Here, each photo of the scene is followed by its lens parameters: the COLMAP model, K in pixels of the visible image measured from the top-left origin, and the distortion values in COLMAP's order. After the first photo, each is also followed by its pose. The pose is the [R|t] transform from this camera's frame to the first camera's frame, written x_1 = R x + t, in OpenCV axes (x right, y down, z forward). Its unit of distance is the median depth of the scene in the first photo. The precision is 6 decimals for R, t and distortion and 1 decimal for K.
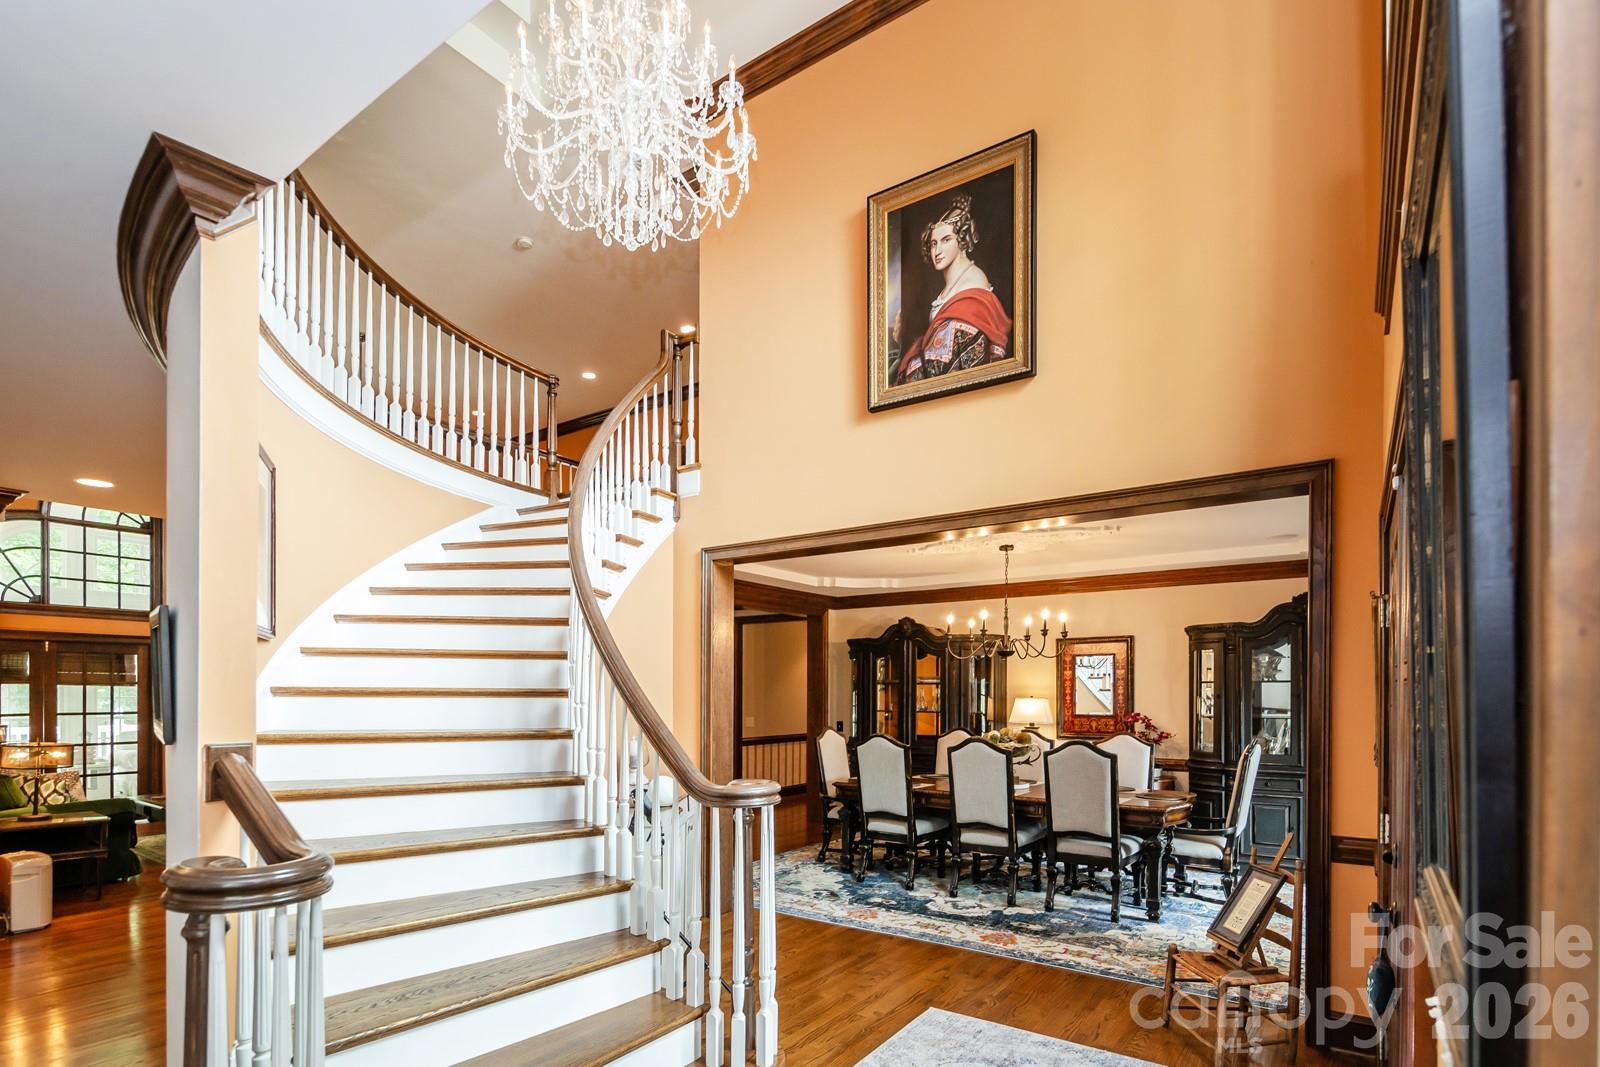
lens RADIAL K [[791.2, 0, 799.5], [0, 791.2, 695.6], [0, 0, 1]] dist [0.000389, -0.000648]
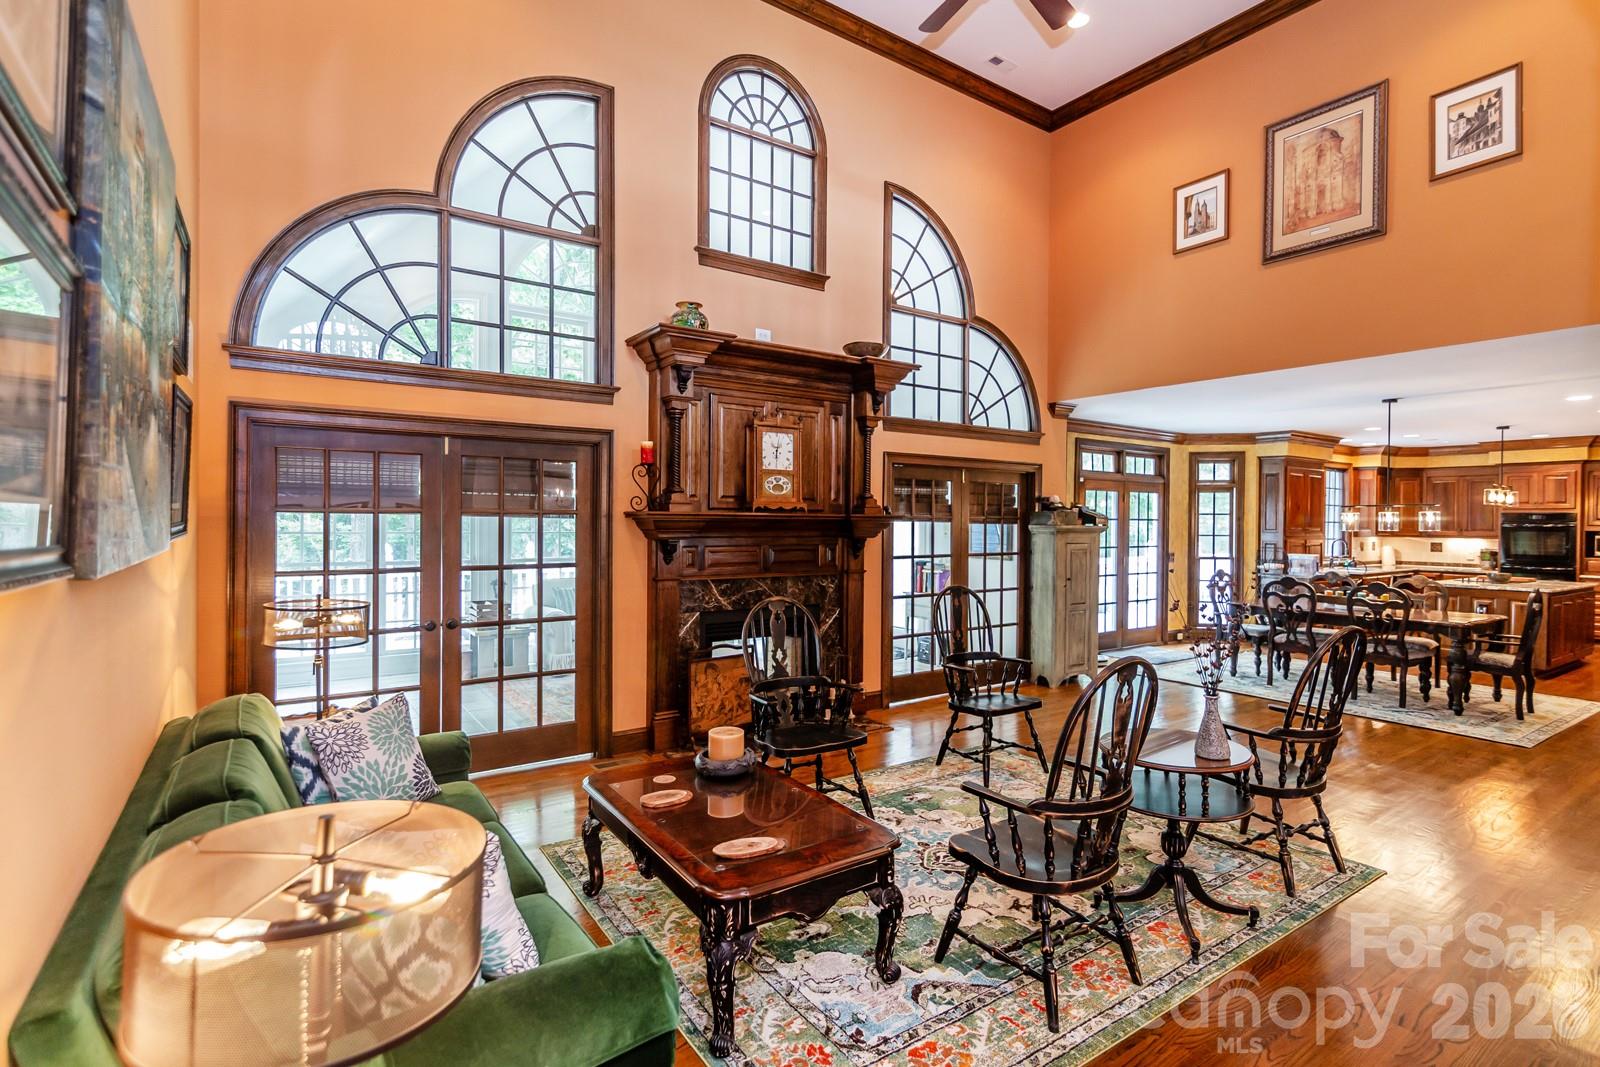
lens RADIAL K [[750.7, 0, 800.0], [0, 750.7, 533.5], [0, 0, 1]] dist [0.000641, -0.000254]
pose [[0.937582, 0.003631, -0.347747, -0.570678], [-0.002754, 0.999992, 0.003016, -0.003705], [0.347755, -0.001870, 0.937584, 0.630302]]
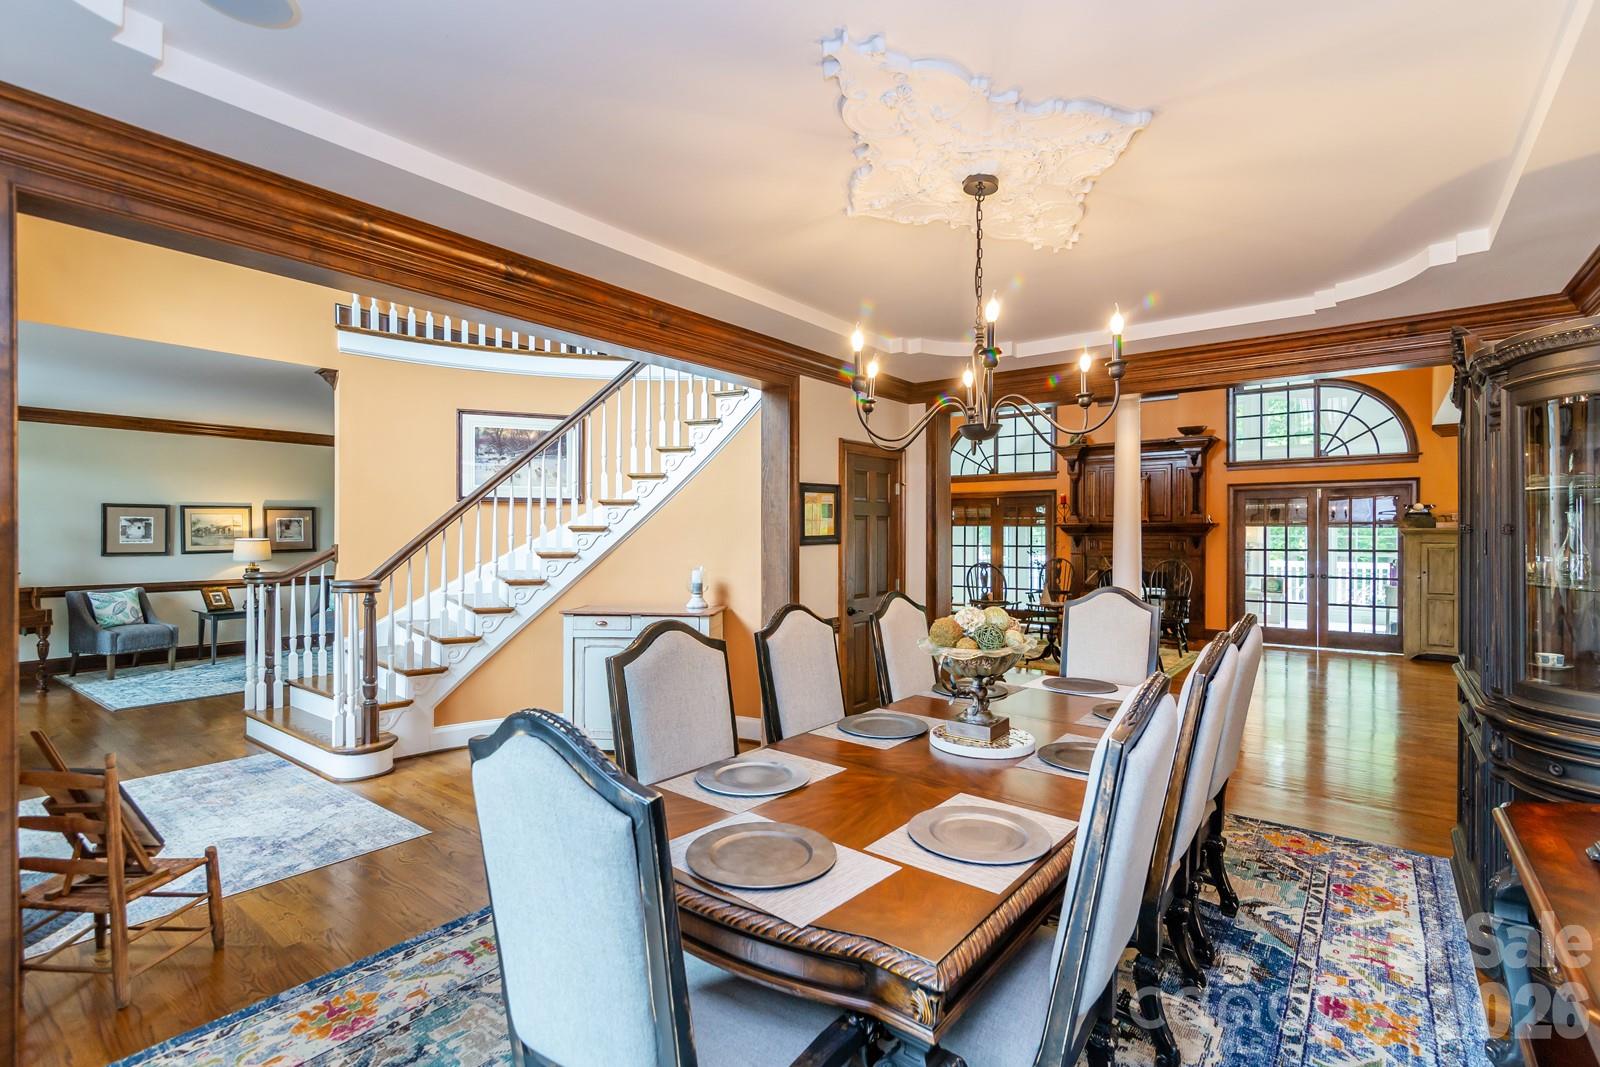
lens RADIAL K [[750.7, 0, 800.0], [0, 750.7, 533.5], [0, 0, 1]] dist [0.000641, -0.000254]
pose [[-0.042863, 0.000071, -0.999081, 0.532305], [-0.005548, 0.999985, 0.000309, 0.000695], [0.999066, 0.005556, -0.042862, 0.722944]]
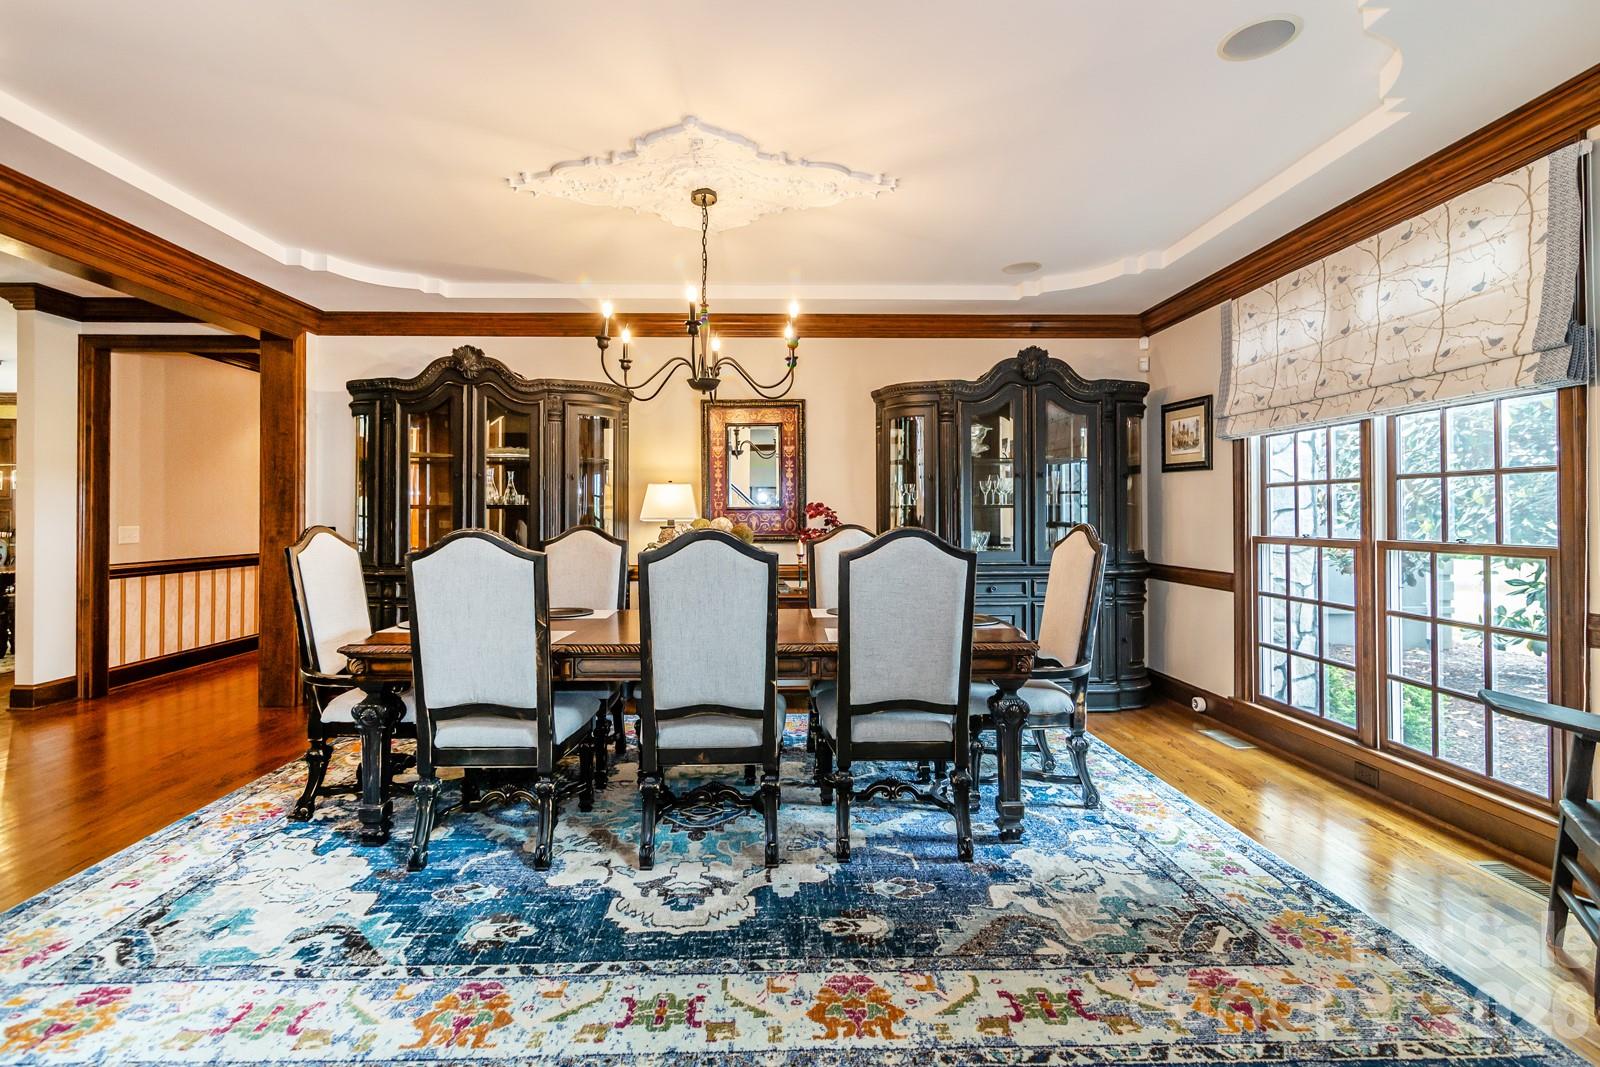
lens RADIAL K [[730.6, 0, 783.2], [0, 730.6, 512.2], [0, 0, 1]] dist [0.001271, -0.000662]
pose [[0.802943, 0.000927, 0.596056, -0.001845], [0.005478, 0.999945, -0.008934, 0.032572], [-0.596031, 0.010438, 0.802893, 0.432619]]
